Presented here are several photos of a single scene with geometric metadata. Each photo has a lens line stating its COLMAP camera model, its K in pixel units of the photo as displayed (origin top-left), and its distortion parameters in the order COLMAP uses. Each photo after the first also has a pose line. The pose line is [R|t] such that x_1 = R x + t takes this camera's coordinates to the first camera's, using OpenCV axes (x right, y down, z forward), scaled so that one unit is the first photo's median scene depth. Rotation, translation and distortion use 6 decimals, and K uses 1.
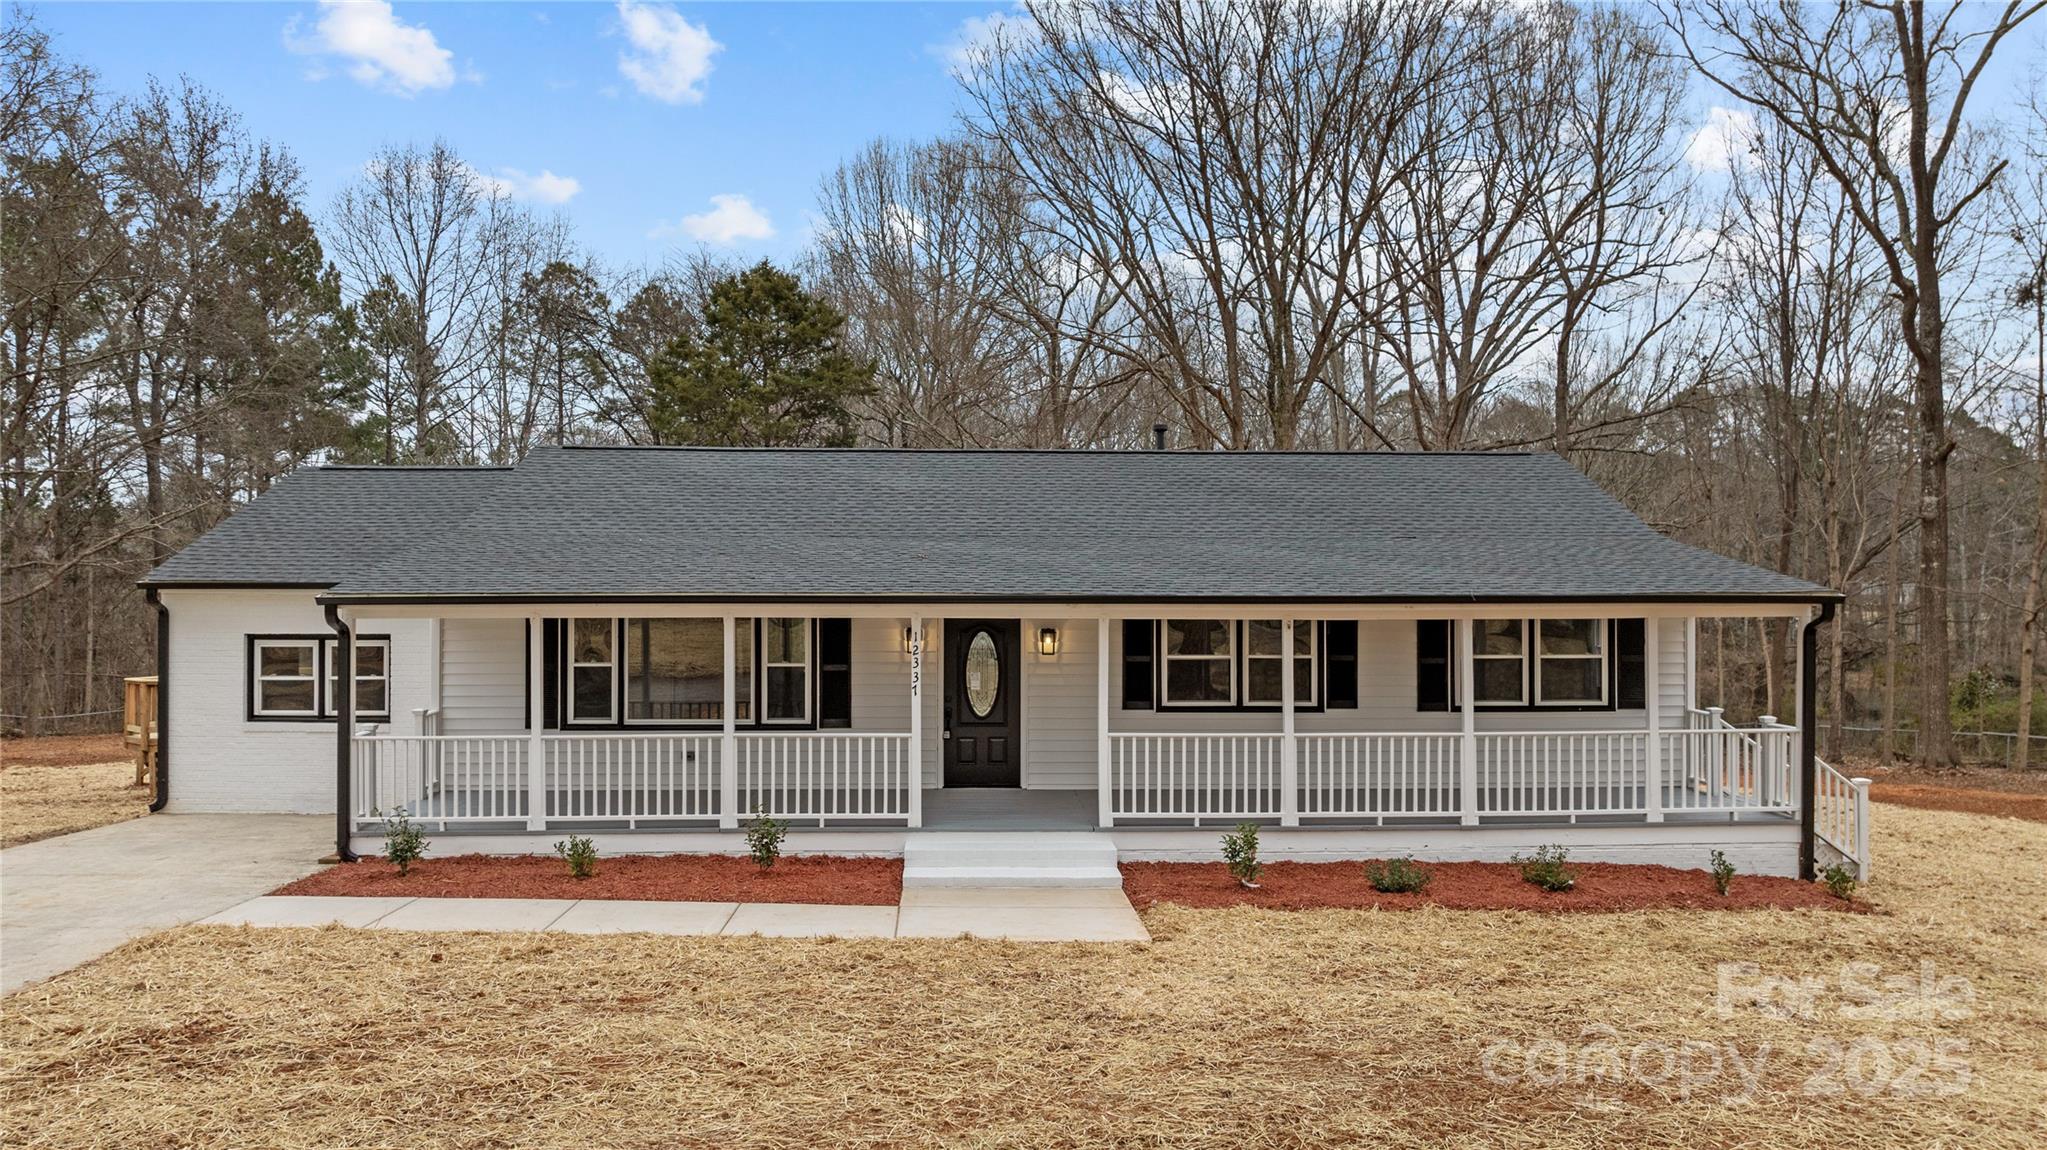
lens RADIAL K [[1490.0, 0, 1023.5], [0, 1490.0, 575.0], [0, 0, 1]] dist [-0.030272, -0.001501]
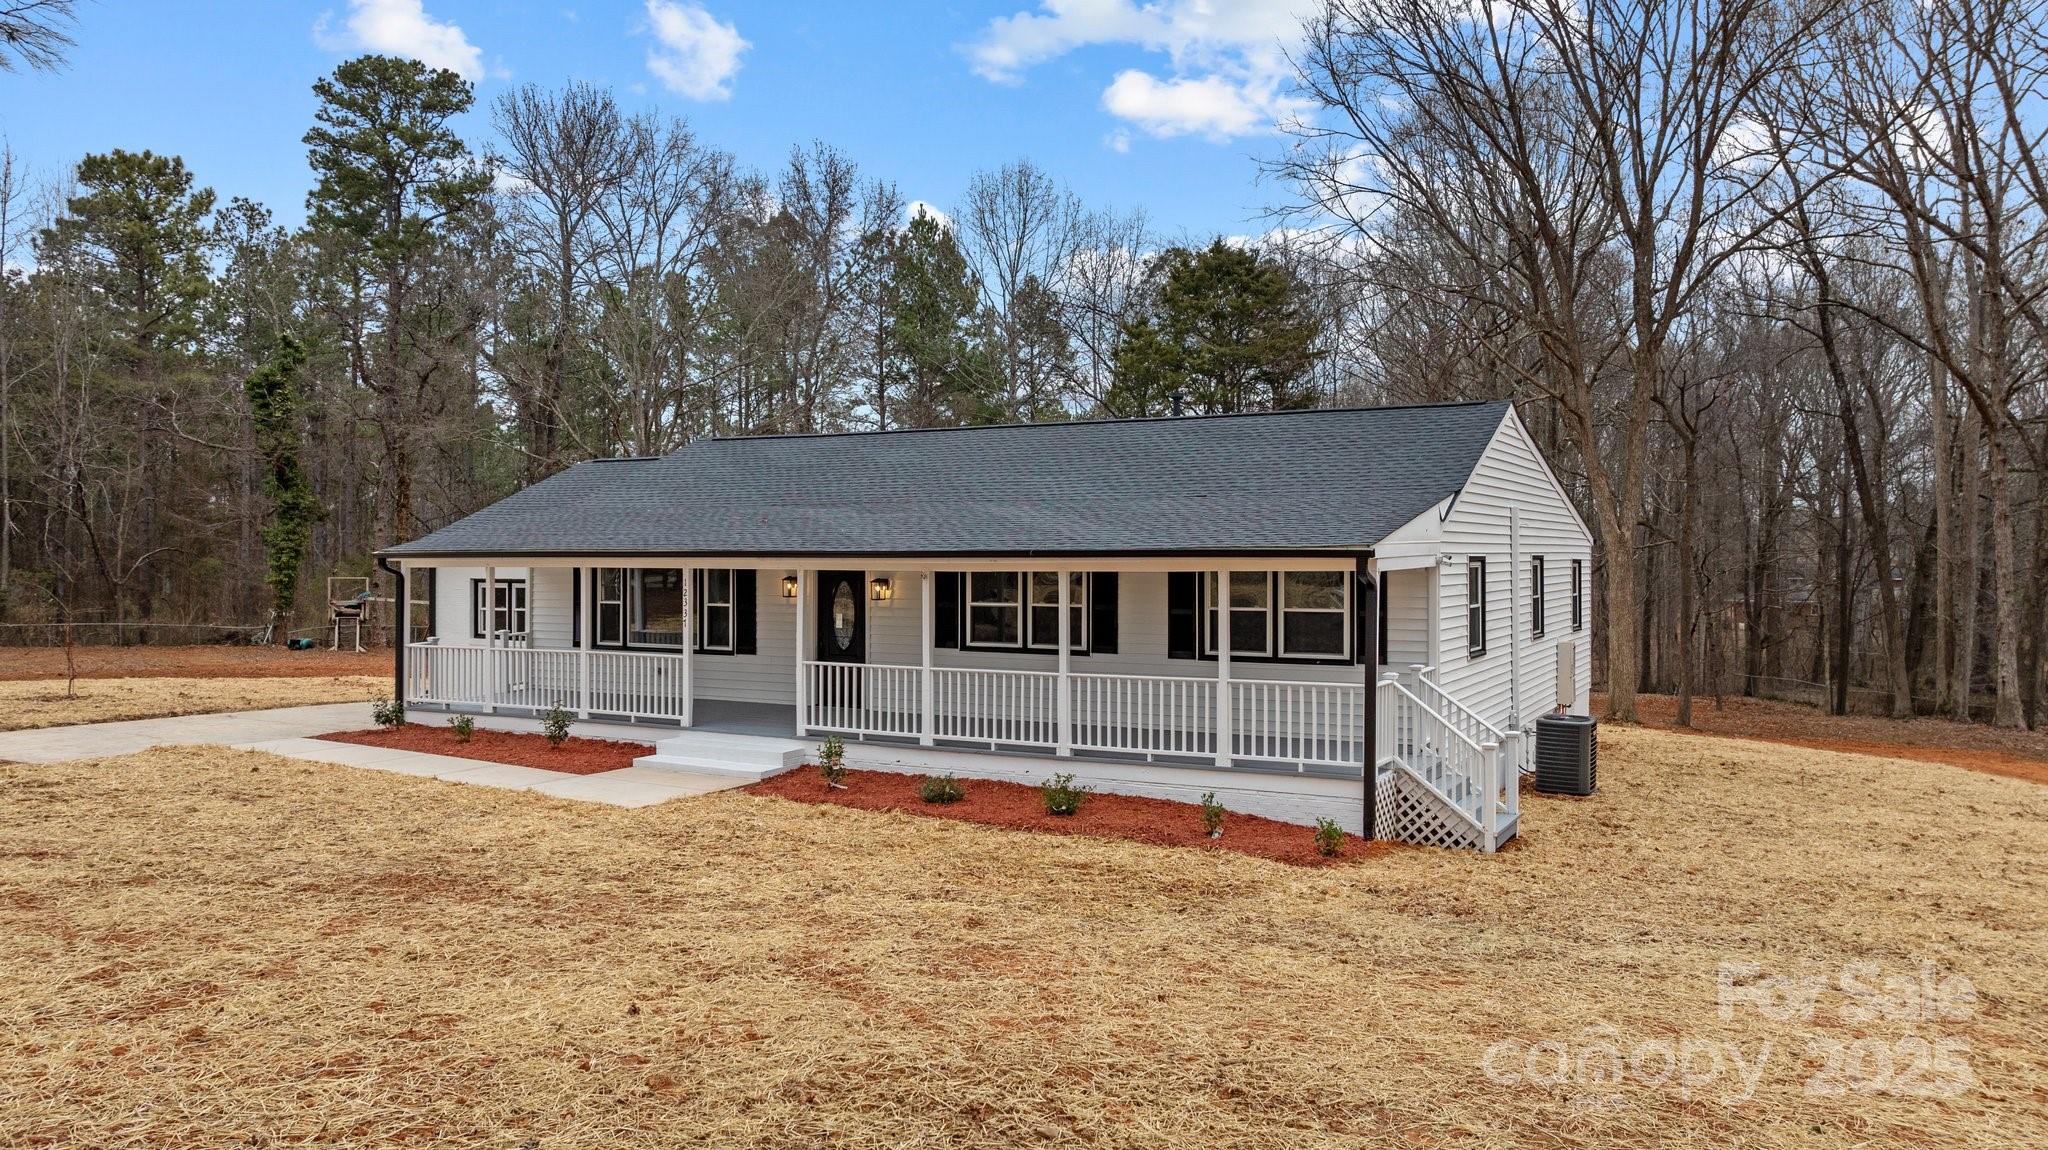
lens RADIAL K [[1490.7, 0, 1024.0], [0, 1490.7, 575.0], [0, 0, 1]] dist [-0.030272, -0.001501]
pose [[0.847805, 0.005366, -0.530281, 0.748292], [0.009592, 0.999630, 0.025452, 0.003212], [0.530222, -0.026665, 0.847440, 0.033899]]
